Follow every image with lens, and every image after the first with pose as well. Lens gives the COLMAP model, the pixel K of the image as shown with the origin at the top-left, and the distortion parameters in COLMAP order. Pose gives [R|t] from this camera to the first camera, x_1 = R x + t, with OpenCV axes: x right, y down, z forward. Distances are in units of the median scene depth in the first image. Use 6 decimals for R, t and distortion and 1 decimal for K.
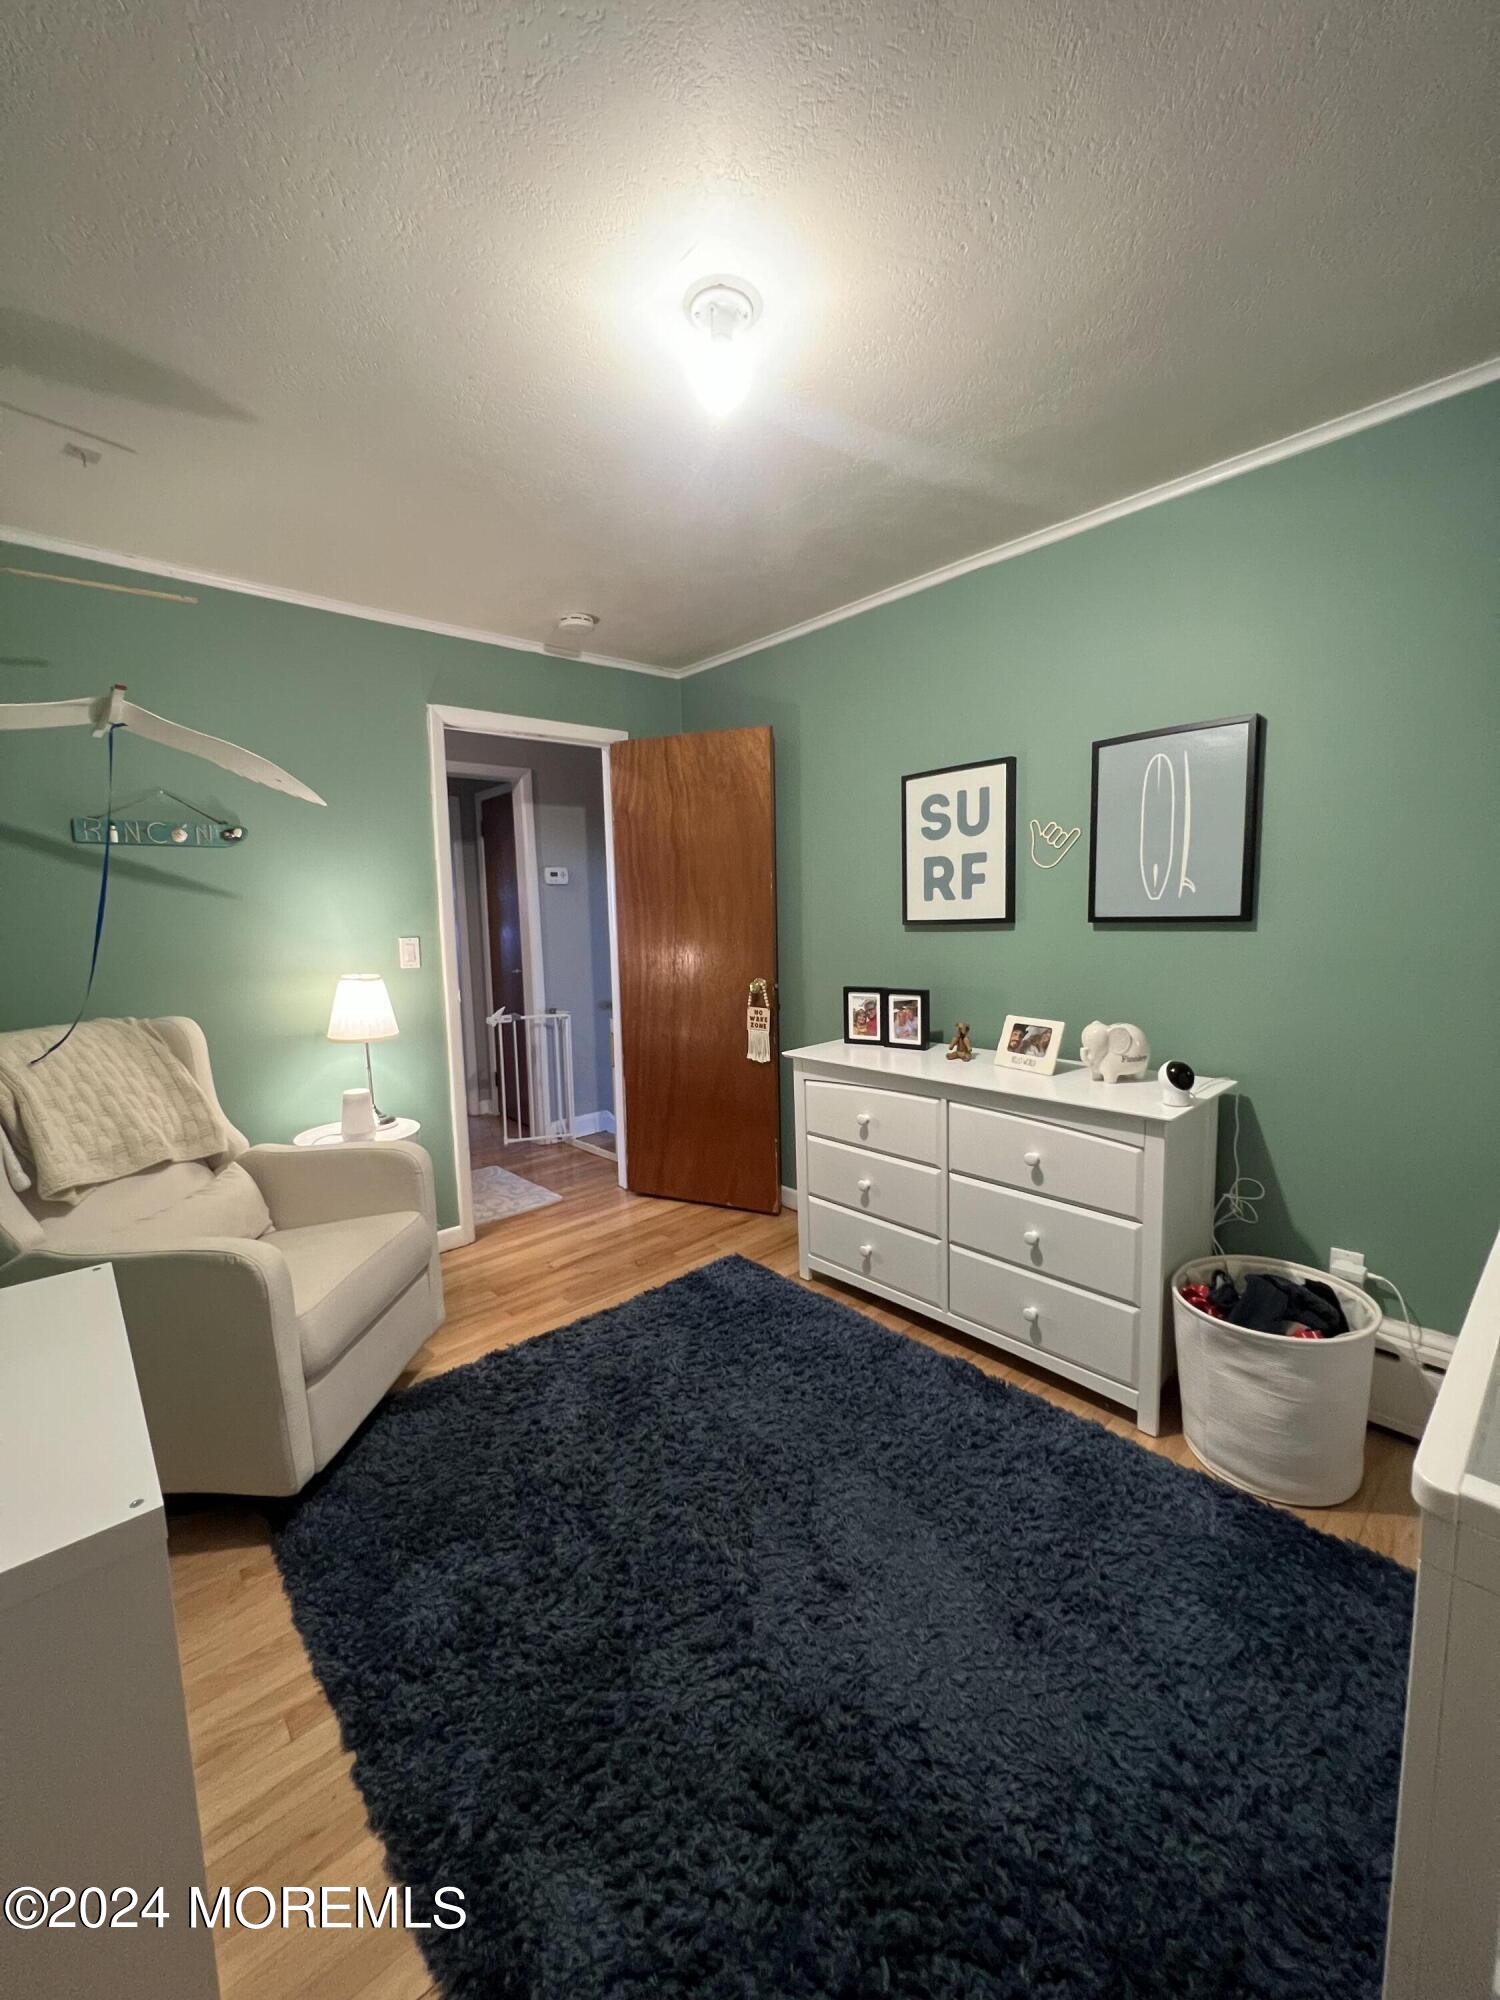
lens RADIAL K [[799.4, 0, 740.8], [0, 799.4, 1002.1], [0, 0, 1]] dist [-0.000517, 0.000062]
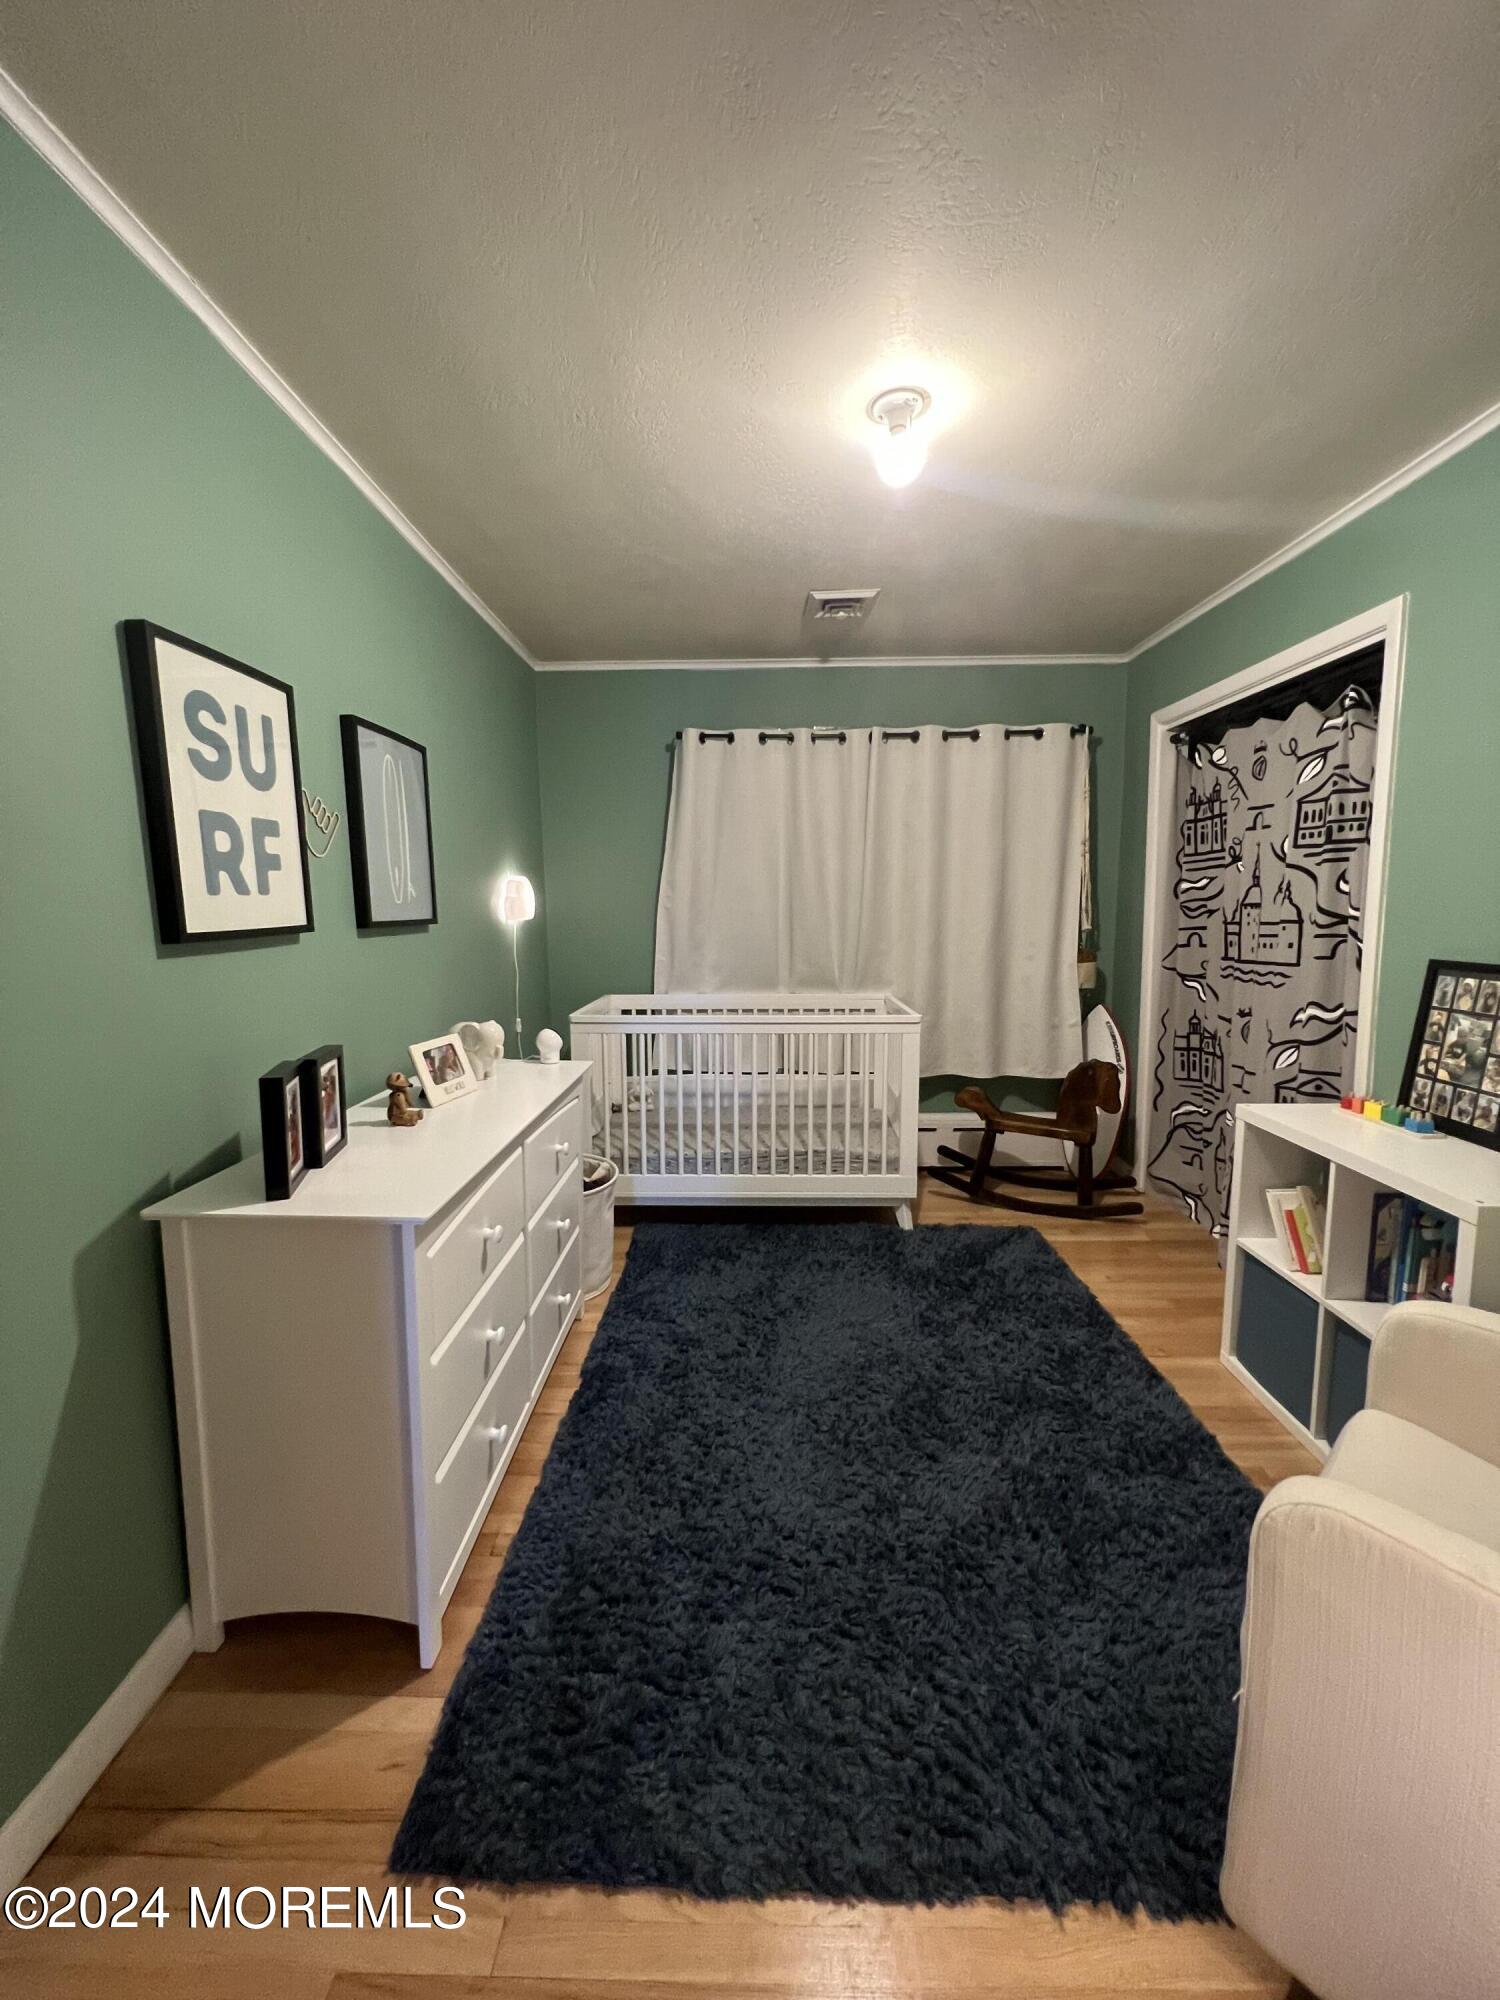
lens RADIAL K [[799.4, 0, 740.8], [0, 799.4, 1002.1], [0, 0, 1]] dist [-0.000517, 0.000062]
pose [[-0.733354, -0.051632, 0.677884, -0.391206], [0.104516, 0.976696, 0.187460, -0.126160], [-0.671765, 0.208324, -0.710867, 1.210779]]
